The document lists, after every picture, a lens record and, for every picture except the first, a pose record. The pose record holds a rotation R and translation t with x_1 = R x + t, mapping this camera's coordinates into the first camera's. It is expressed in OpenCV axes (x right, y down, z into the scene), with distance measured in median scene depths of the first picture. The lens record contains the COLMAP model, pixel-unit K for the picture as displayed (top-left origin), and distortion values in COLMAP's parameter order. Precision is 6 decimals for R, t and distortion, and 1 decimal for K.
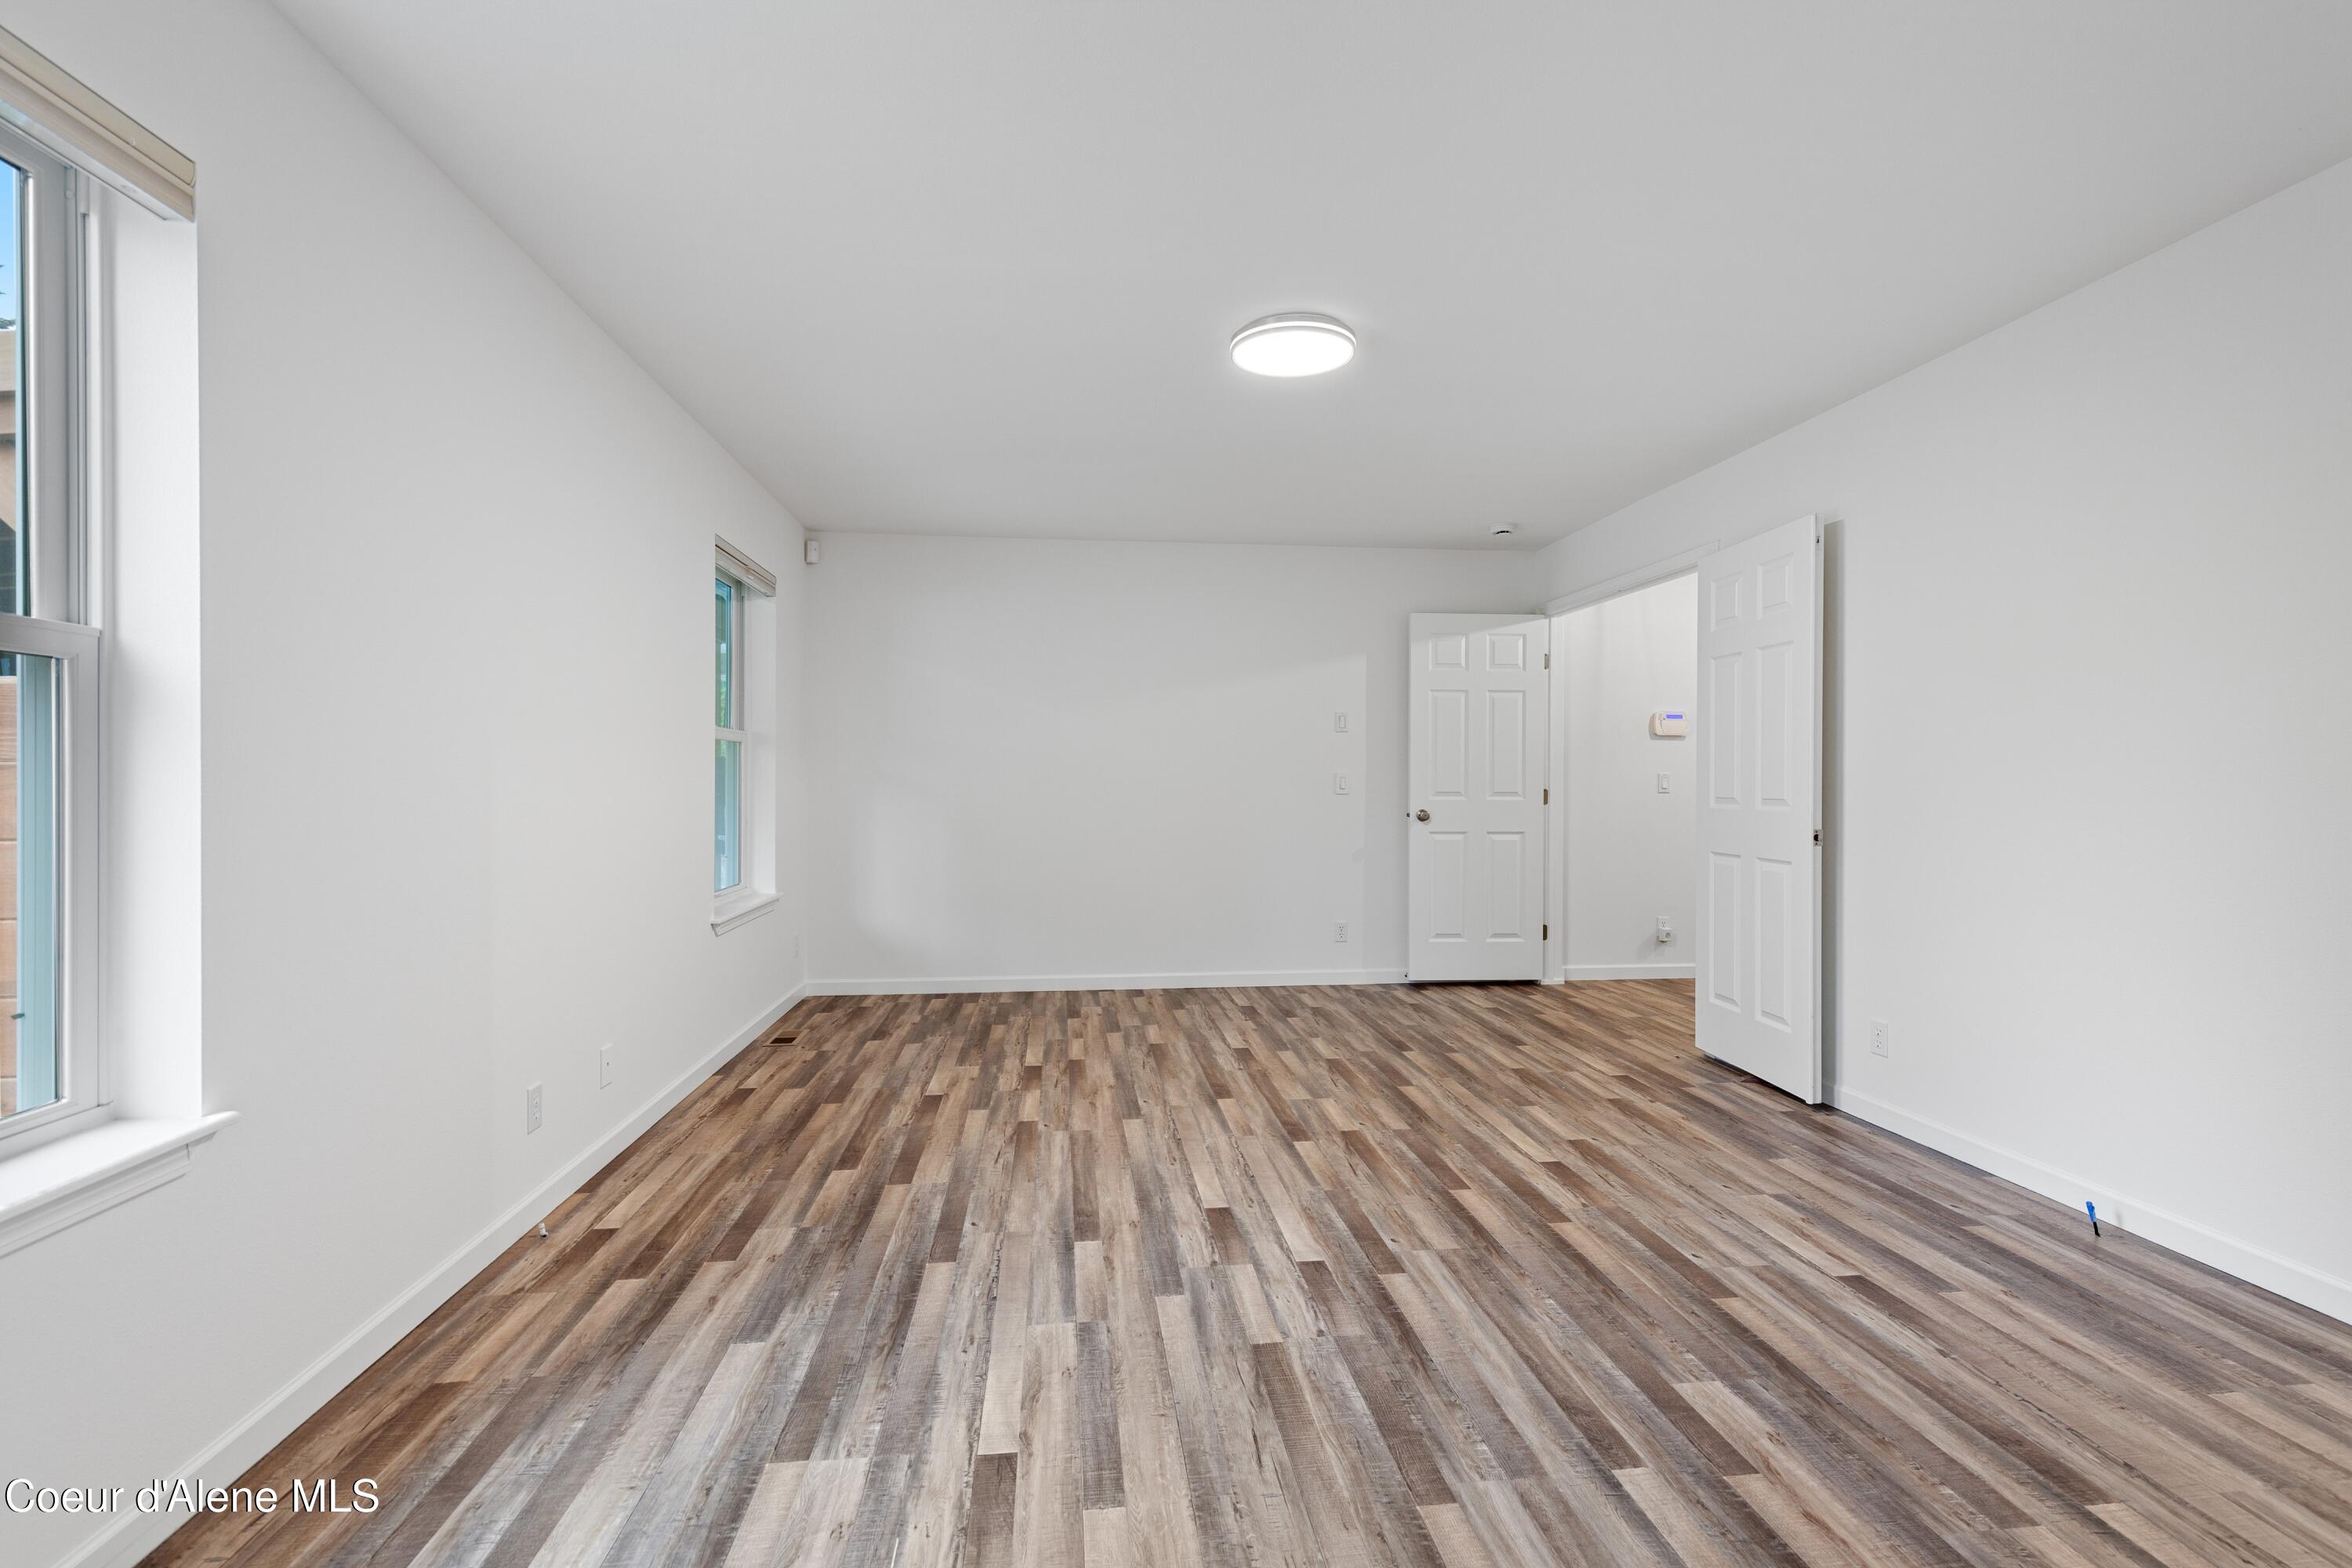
lens RADIAL K [[1087.3, 0, 1174.3], [0, 1087.3, 776.0], [0, 0, 1]] dist [0.000852, 0.000312]
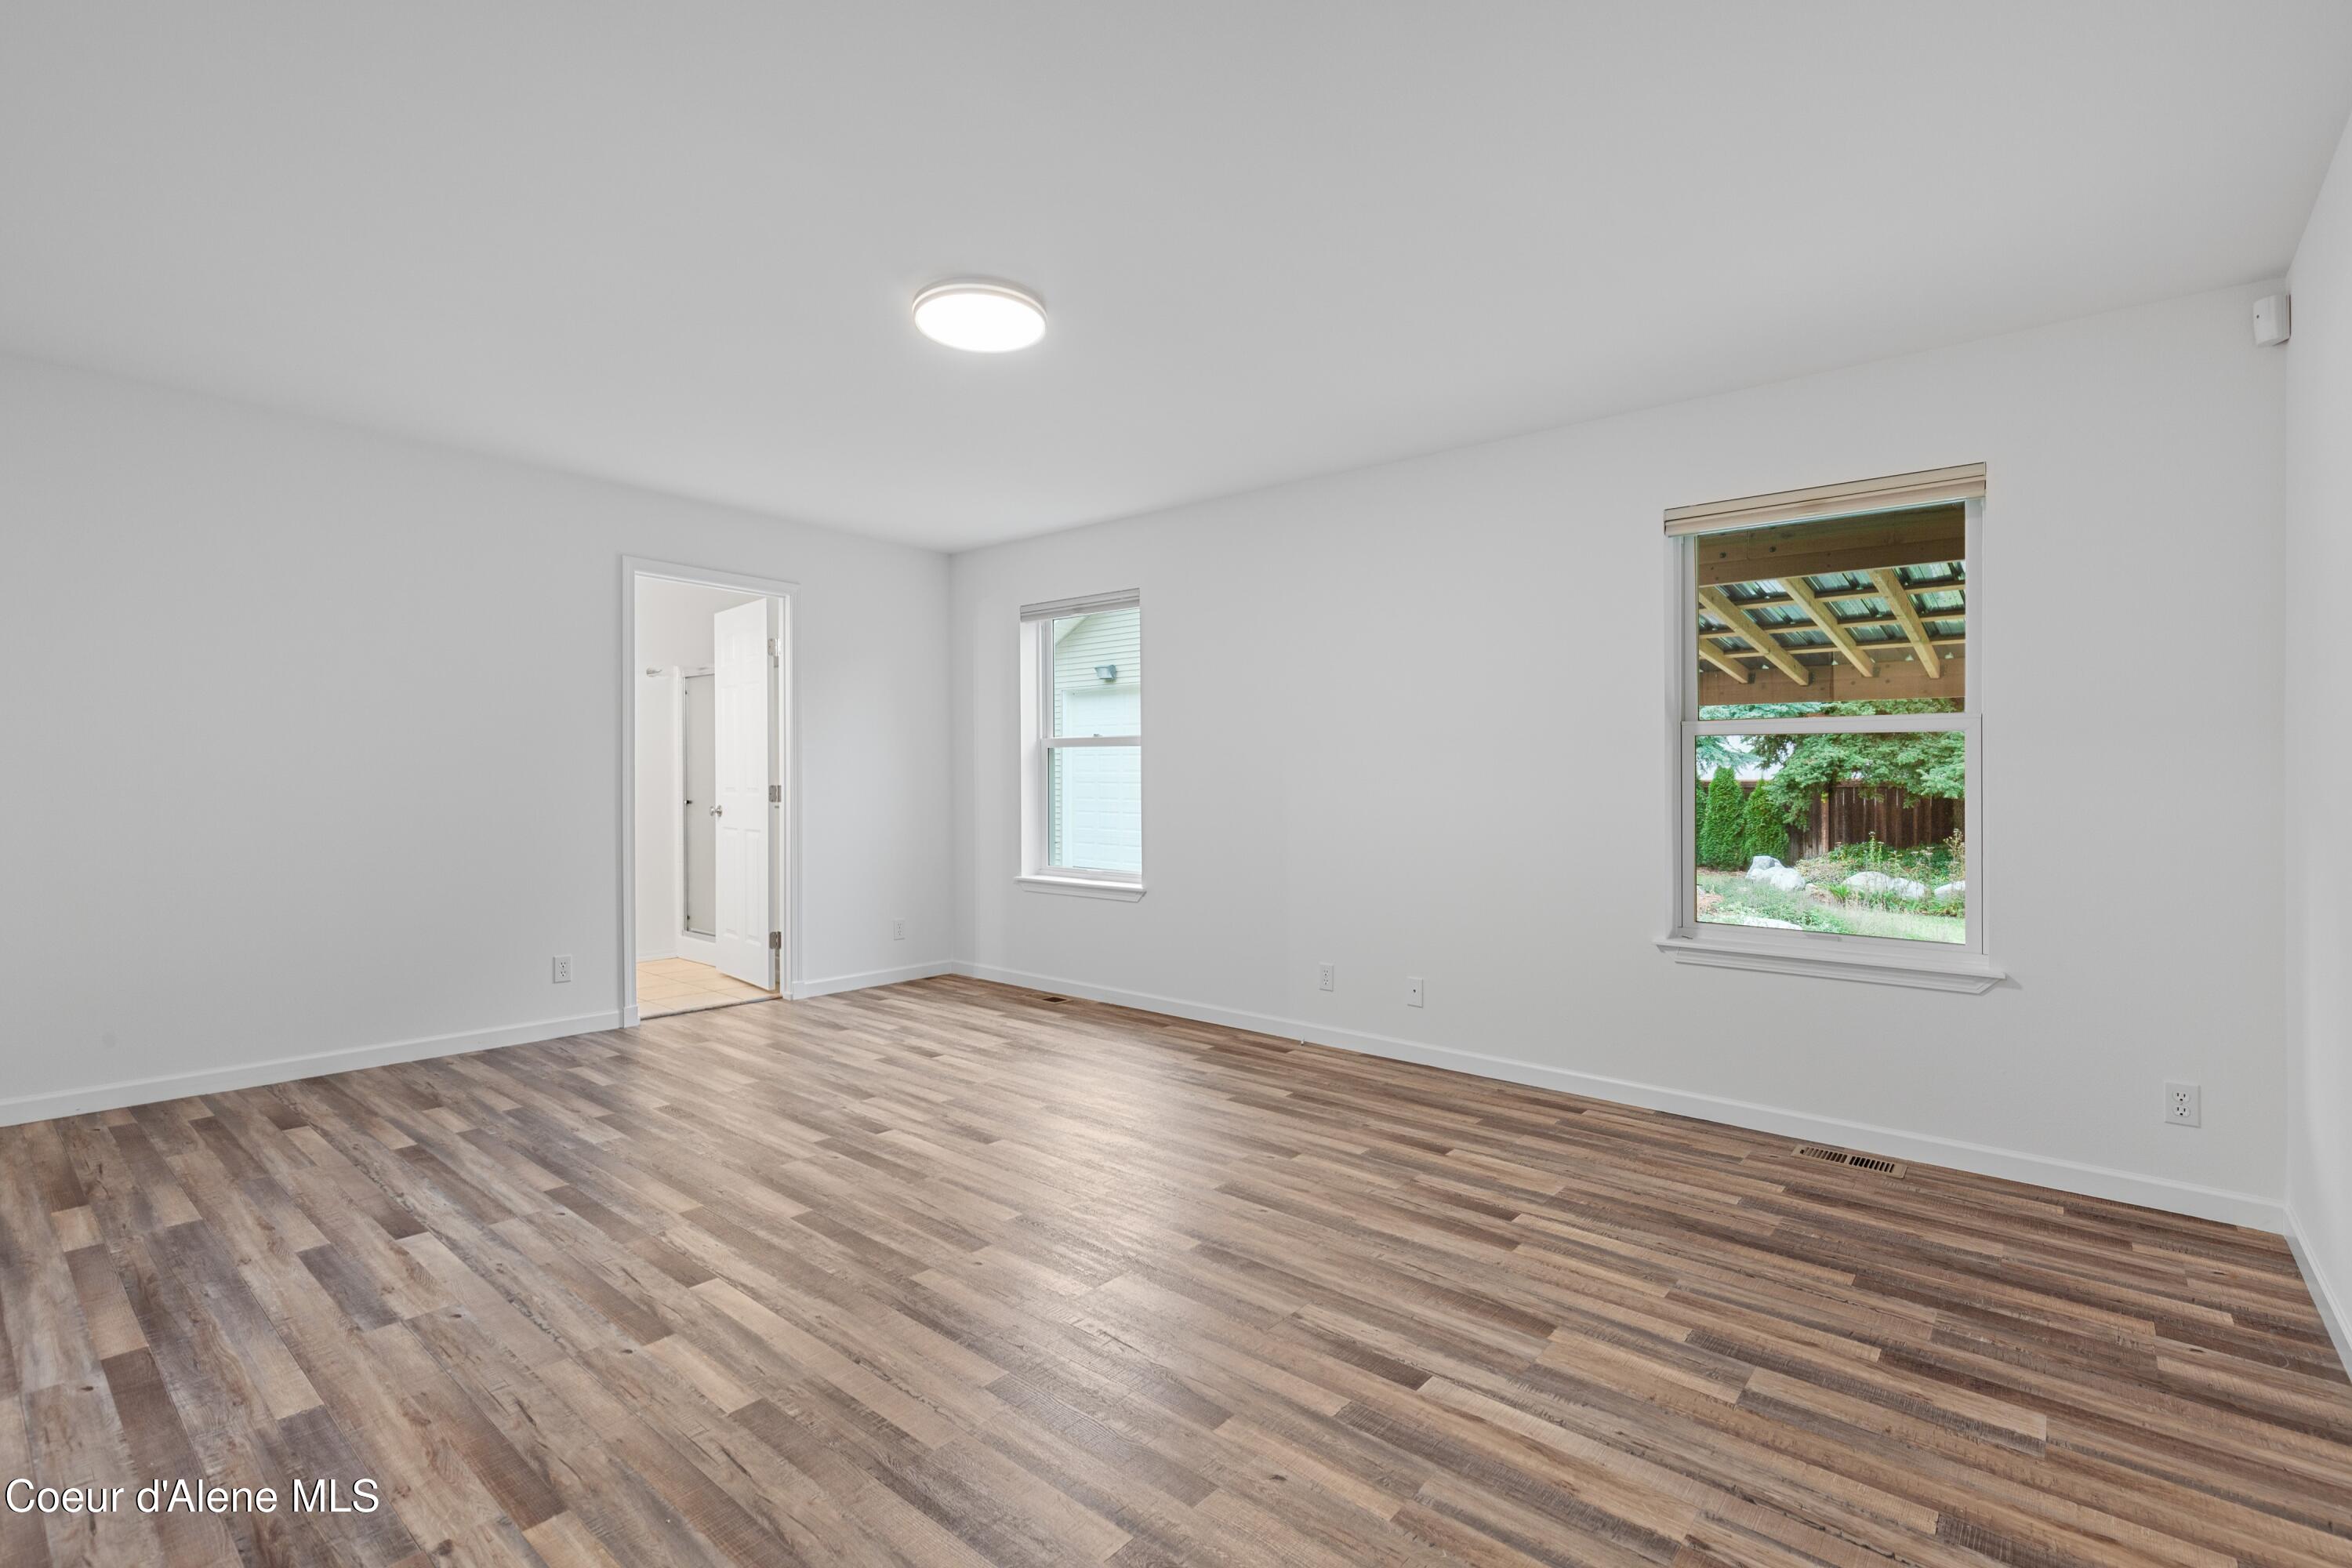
lens RADIAL K [[1087.3, 0, 1183.8], [0, 1087.3, 787.8], [0, 0, 1]] dist [0.000852, 0.000312]
pose [[-0.731134, -0.005148, -0.682215, 0.670813], [-0.008496, 0.999963, 0.001560, 0.011497], [0.682181, 0.006936, -0.731150, 1.930550]]
